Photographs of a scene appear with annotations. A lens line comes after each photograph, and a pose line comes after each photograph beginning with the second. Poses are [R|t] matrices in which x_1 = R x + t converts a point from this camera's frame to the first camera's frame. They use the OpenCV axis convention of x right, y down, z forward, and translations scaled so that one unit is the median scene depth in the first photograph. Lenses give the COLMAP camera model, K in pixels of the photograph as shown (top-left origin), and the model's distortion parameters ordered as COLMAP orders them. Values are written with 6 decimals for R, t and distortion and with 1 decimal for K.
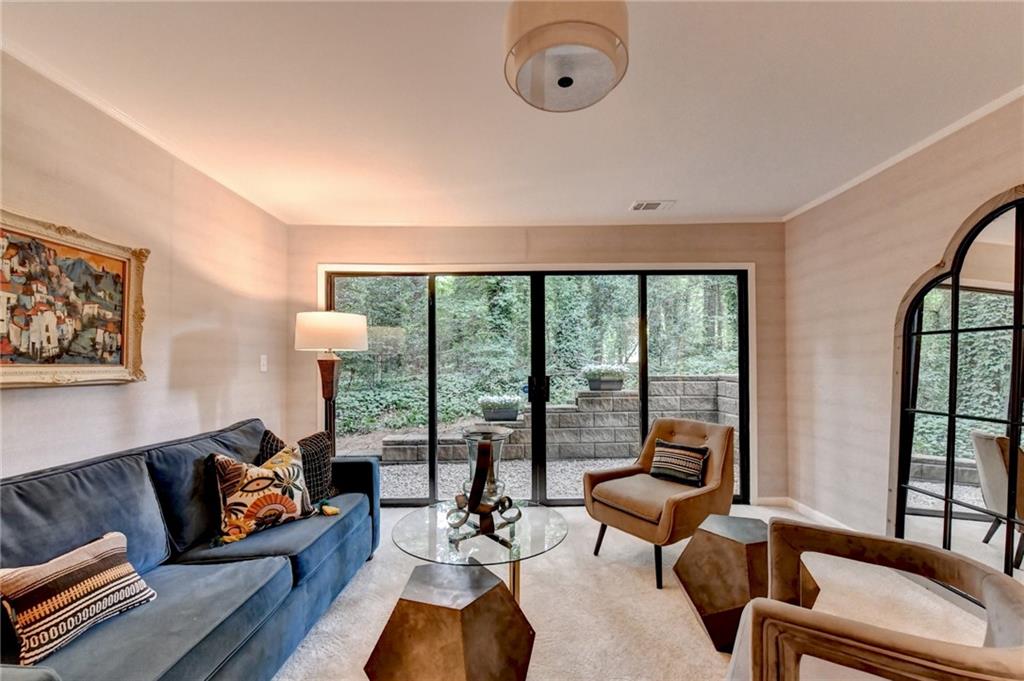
lens RADIAL K [[423.3, 0, 523.6], [0, 423.3, 364.4], [0, 0, 1]] dist [-0.006822, -0.000037]
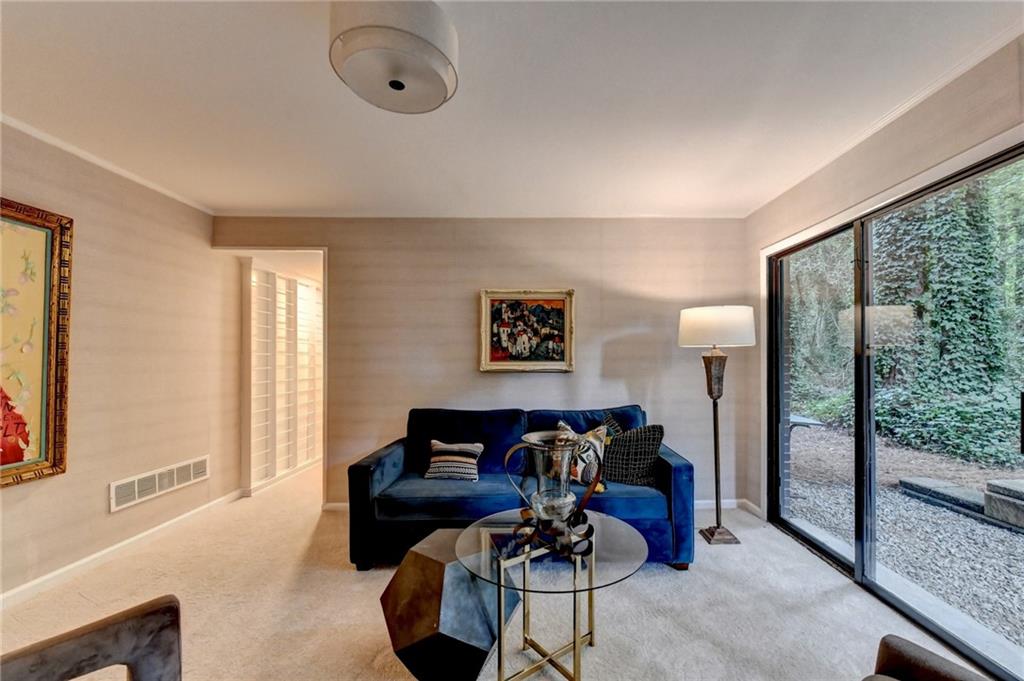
lens RADIAL K [[423.3, 0, 523.6], [0, 423.3, 364.4], [0, 0, 1]] dist [-0.006822, -0.000037]
pose [[-0.016455, 0.018946, -0.999685, 0.816135], [0.003587, 0.999815, 0.018889, -0.019929], [0.999858, -0.003275, -0.016520, 0.942936]]
